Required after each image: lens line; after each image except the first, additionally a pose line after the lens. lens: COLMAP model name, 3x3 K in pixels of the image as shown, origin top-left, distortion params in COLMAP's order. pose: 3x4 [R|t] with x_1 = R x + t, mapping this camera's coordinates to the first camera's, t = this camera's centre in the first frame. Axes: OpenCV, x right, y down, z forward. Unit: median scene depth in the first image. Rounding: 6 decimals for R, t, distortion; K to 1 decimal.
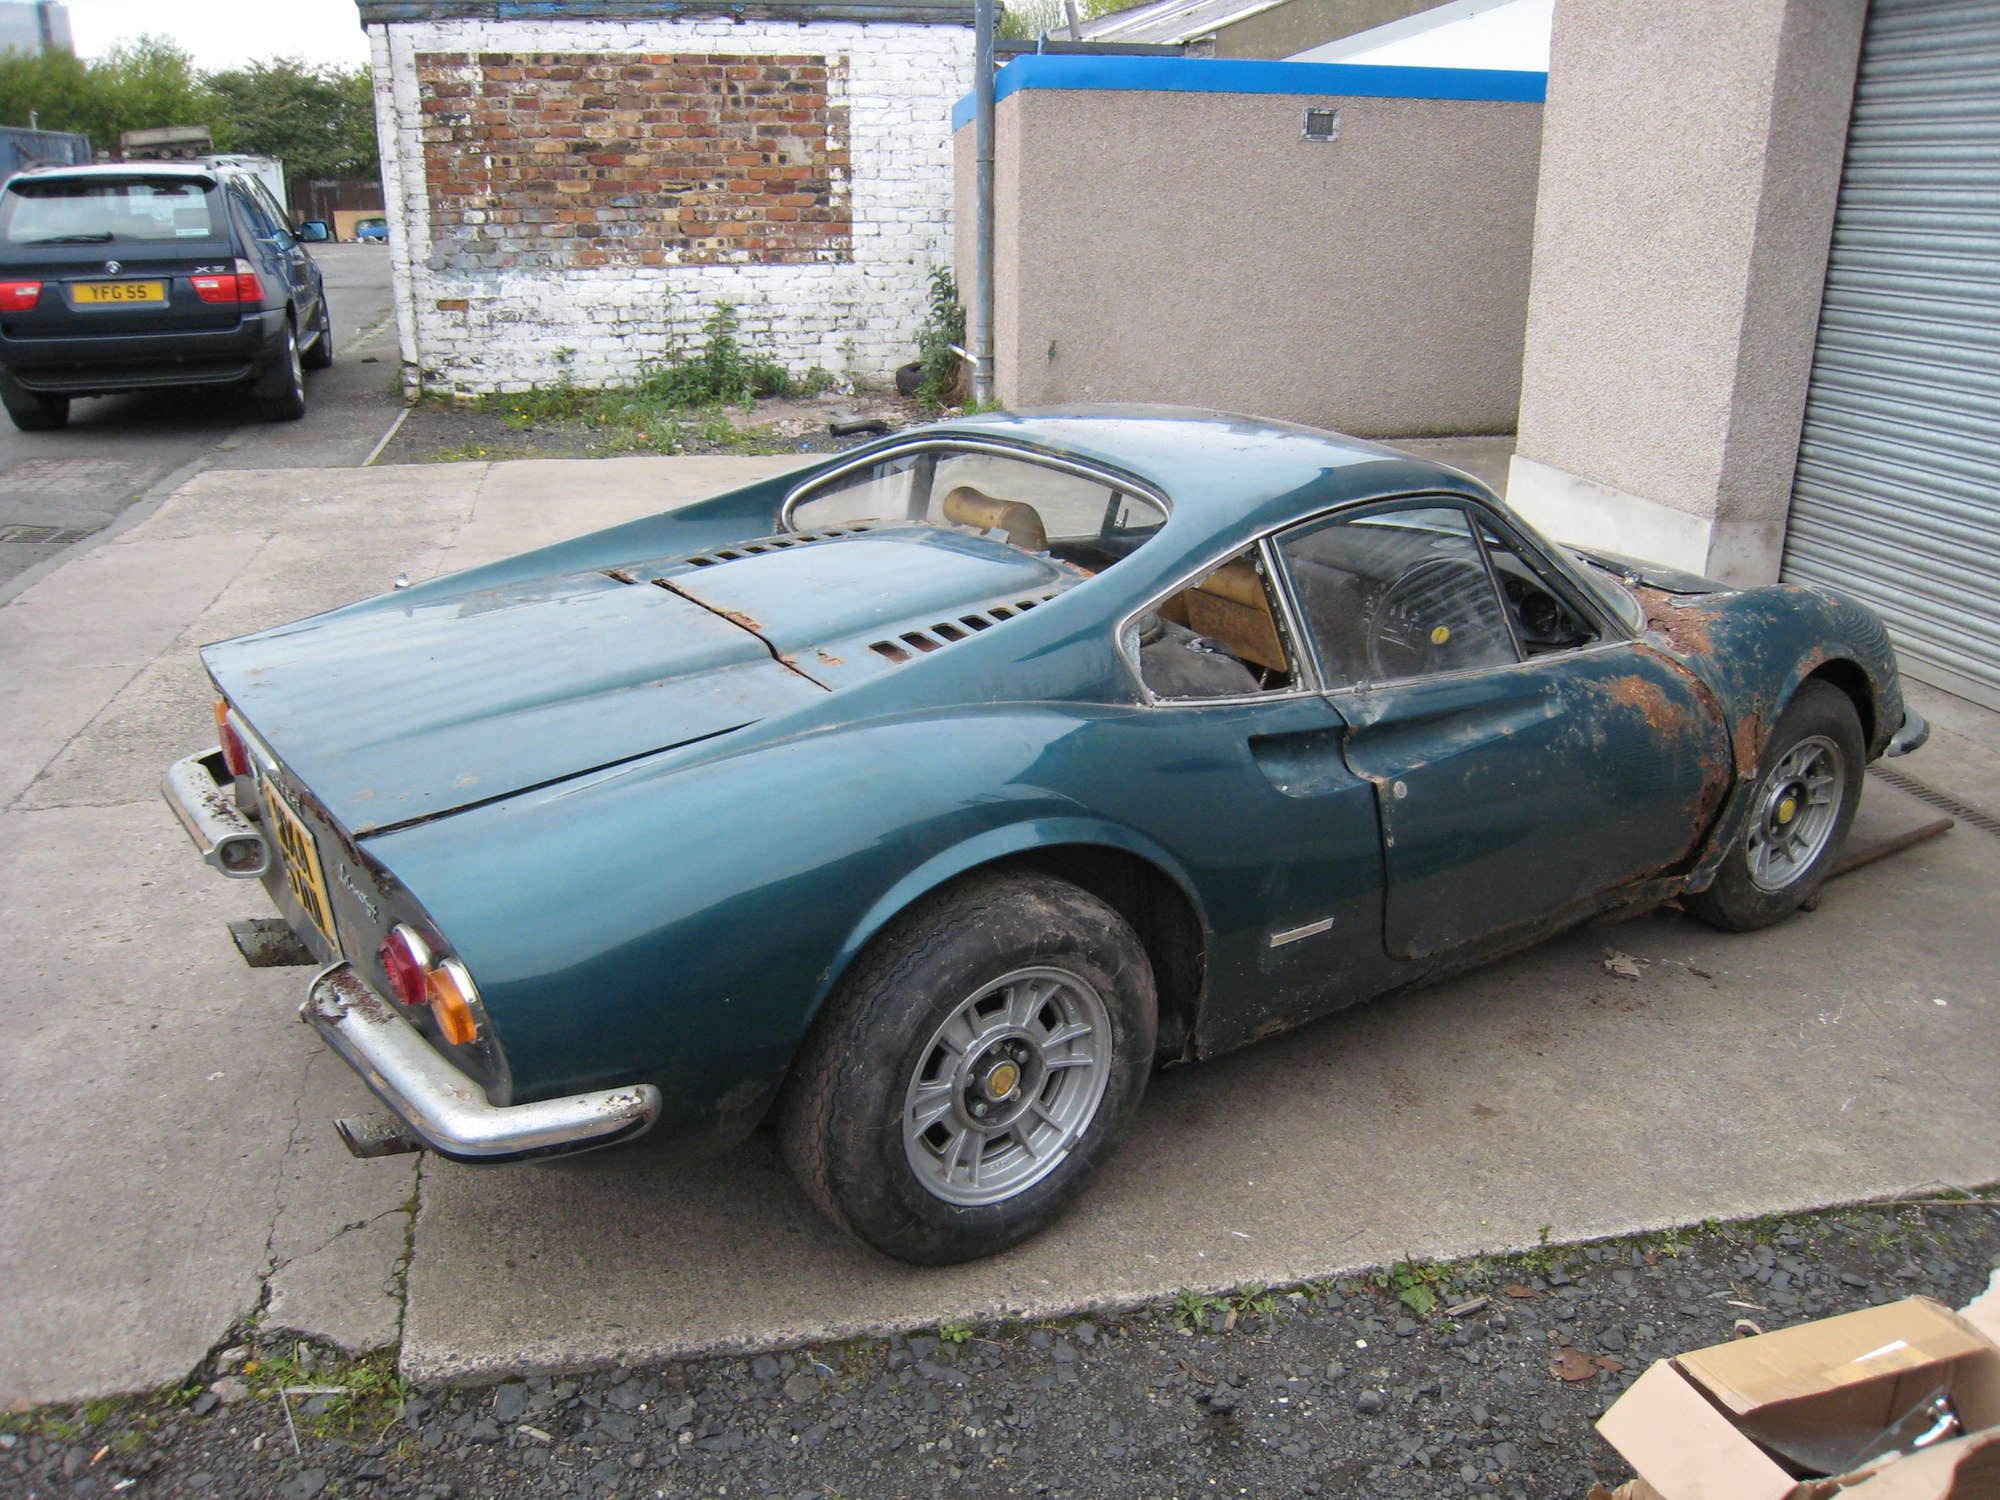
lens RADIAL K [[1642.3, 0, 1007.1], [0, 1642.3, 777.6], [0, 0, 1]] dist [-0.145299, 0.112241]
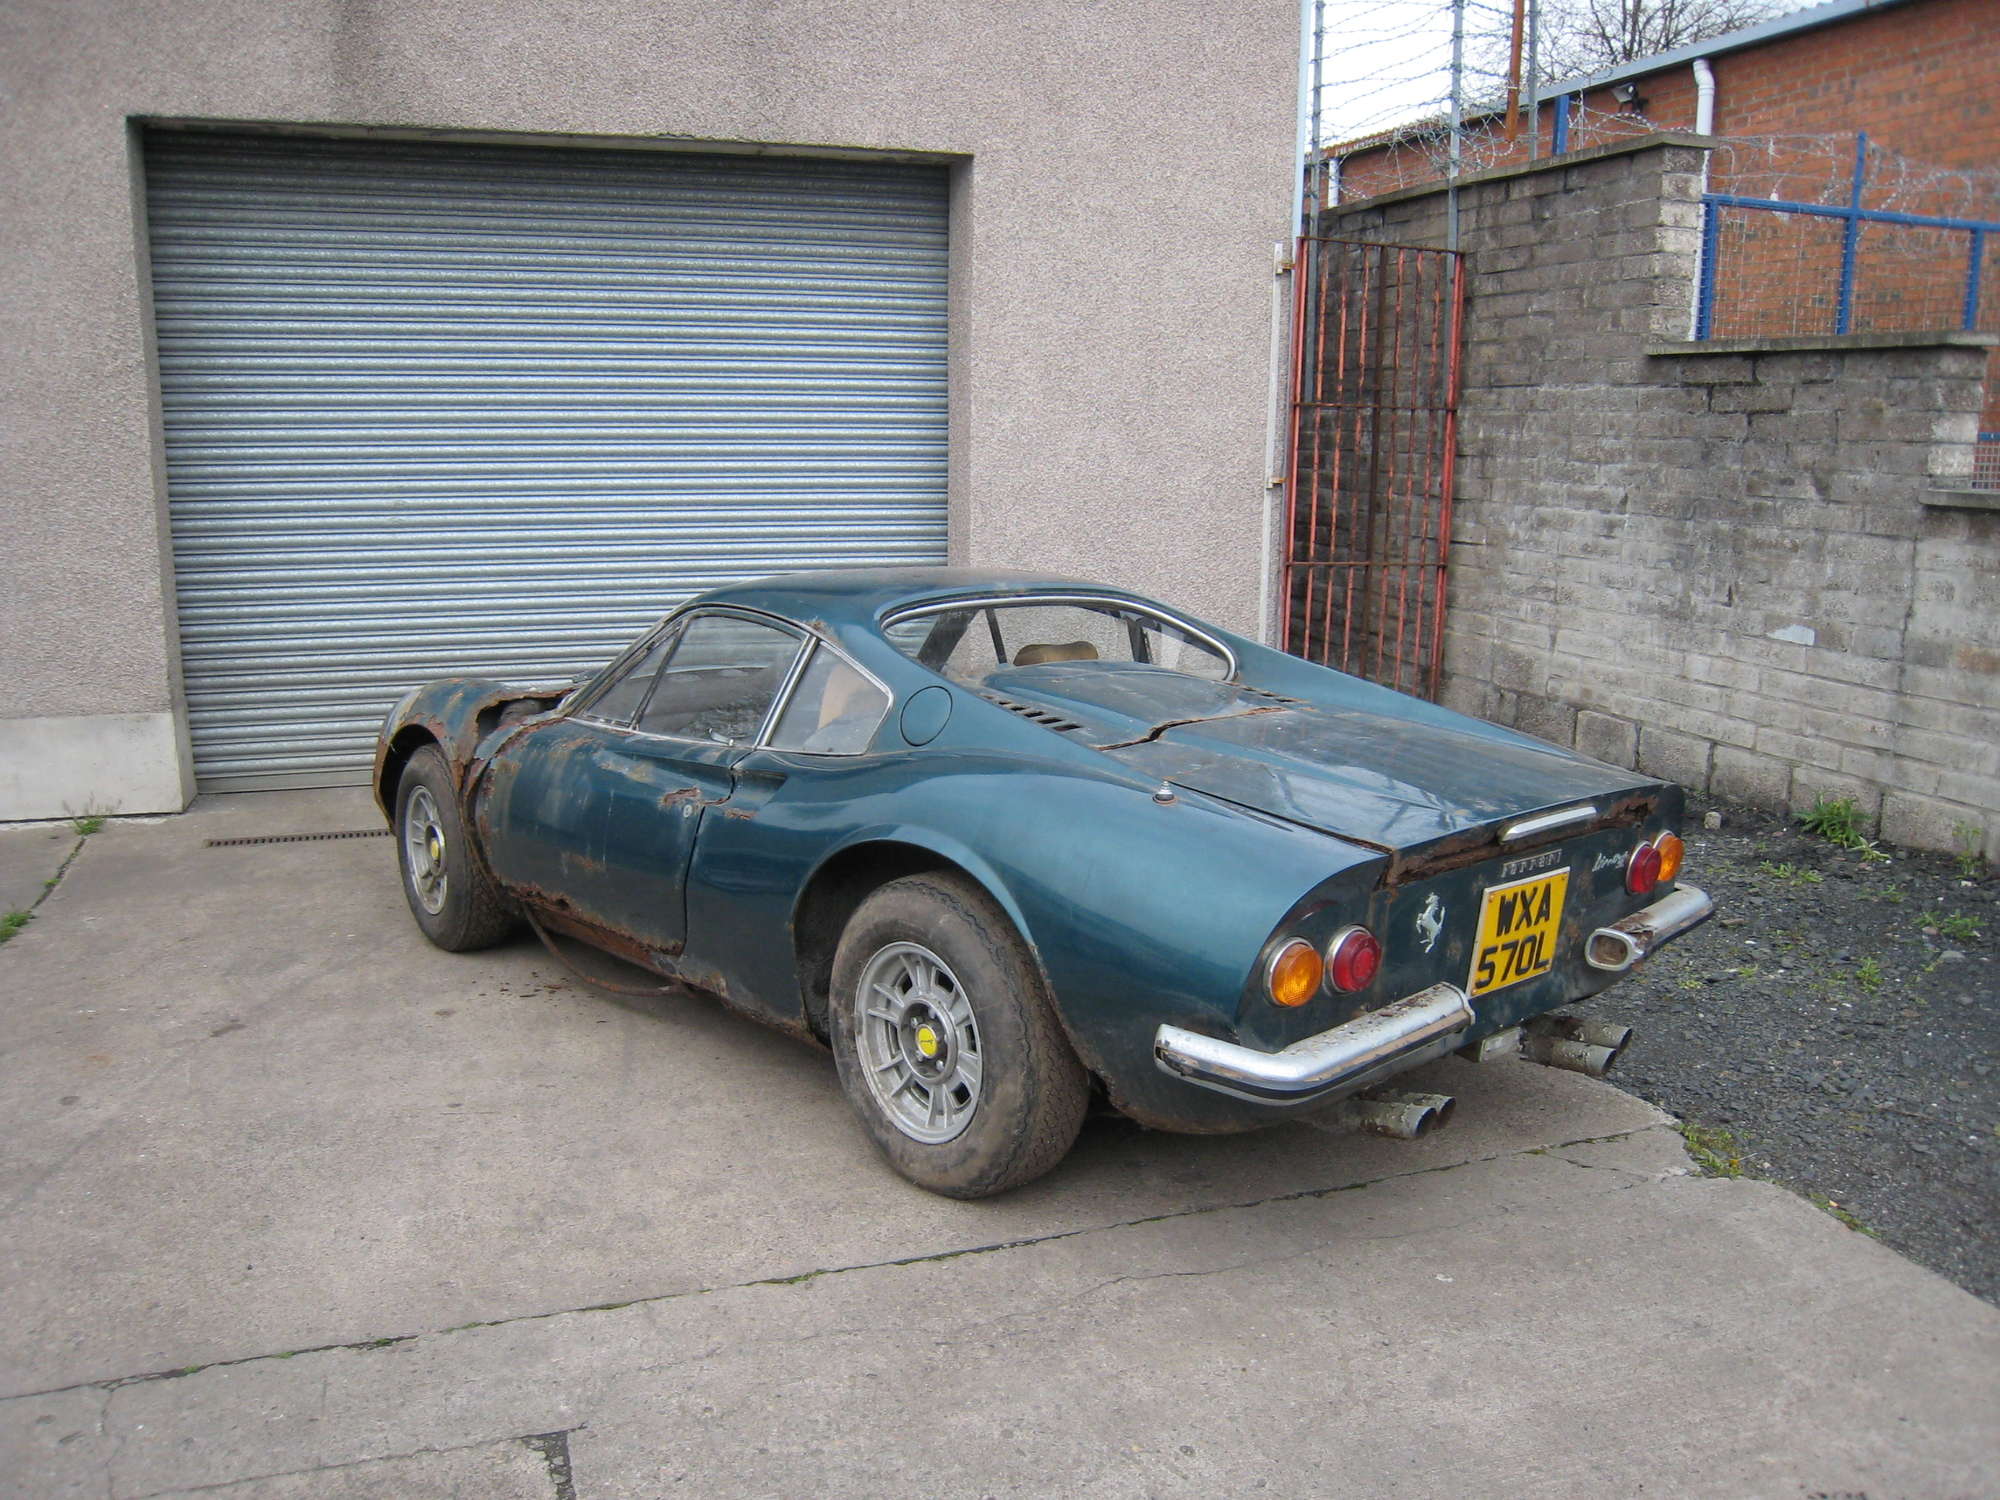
lens RADIAL K [[1642.3, 0, 1007.1], [0, 1642.3, 777.6], [0, 0, 1]] dist [-0.145299, 0.112241]
pose [[-0.095468, -0.213826, 0.972196, -0.629330], [0.335342, 0.912660, 0.233662, -0.185565], [-0.937247, 0.348326, -0.015425, 0.544608]]
